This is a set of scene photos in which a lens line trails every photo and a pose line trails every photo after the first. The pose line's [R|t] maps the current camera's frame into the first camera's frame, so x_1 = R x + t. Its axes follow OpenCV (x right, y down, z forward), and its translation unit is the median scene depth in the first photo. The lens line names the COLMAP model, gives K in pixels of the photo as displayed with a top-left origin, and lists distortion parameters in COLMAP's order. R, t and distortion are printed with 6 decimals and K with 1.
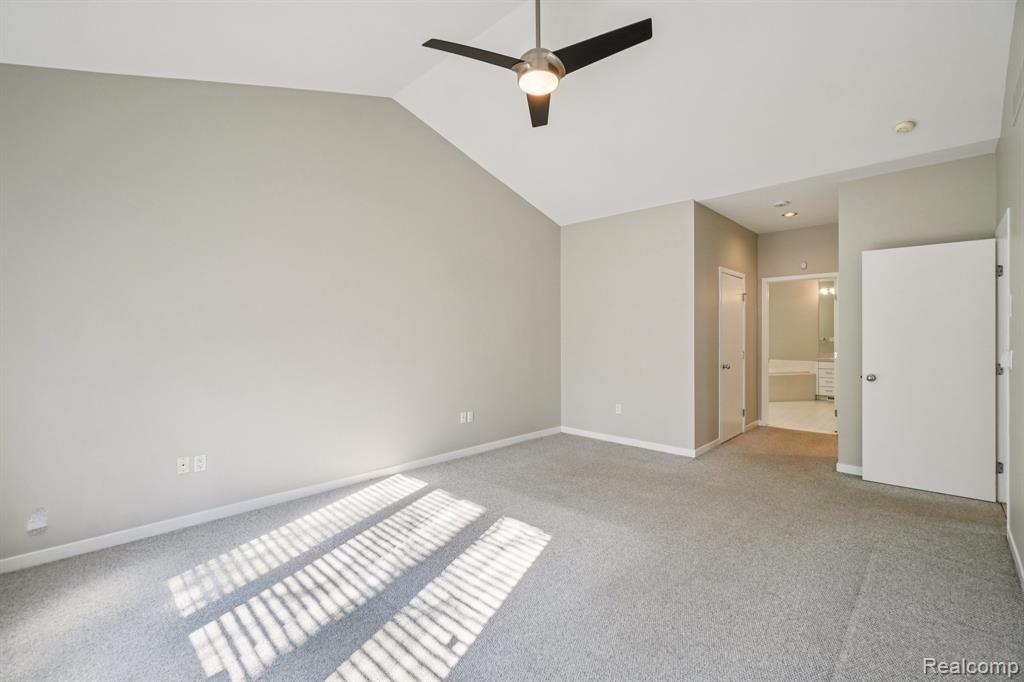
lens RADIAL K [[444.9, 0, 508.1], [0, 444.9, 338.0], [0, 0, 1]] dist [-0.006942, 0.000742]
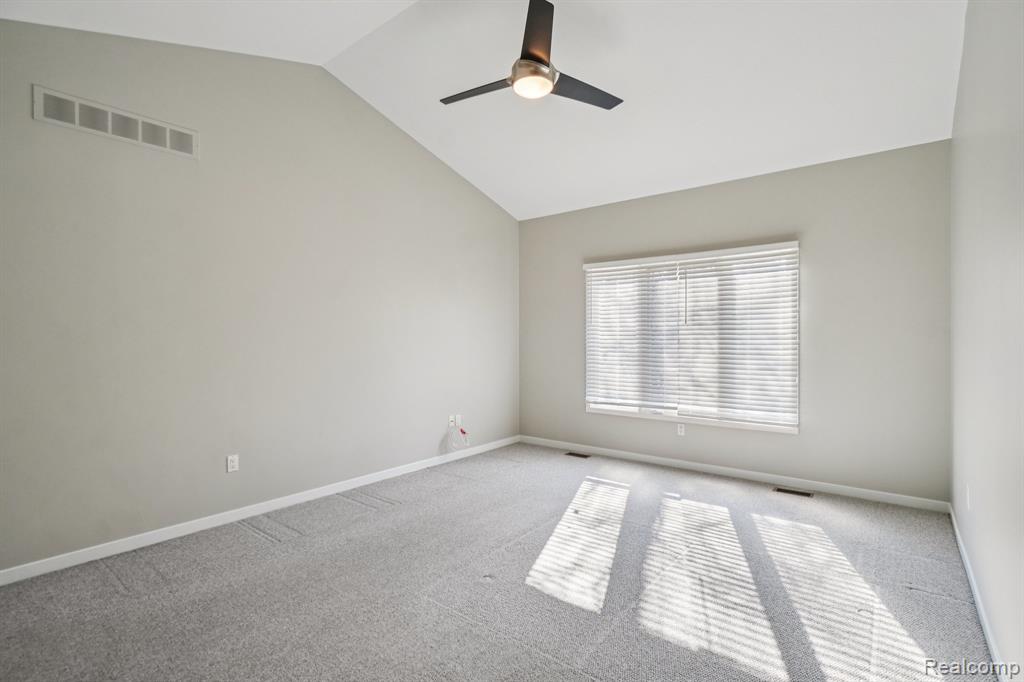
lens RADIAL K [[482.6, 0, 510.9], [0, 482.6, 332.1], [0, 0, 1]] dist [0.020694, 0.000288]
pose [[-0.994474, 0.000906, -0.104980, 0.224760], [0.000733, 0.999998, 0.001693, -0.015368], [0.104981, 0.001607, -0.994473, 1.955575]]
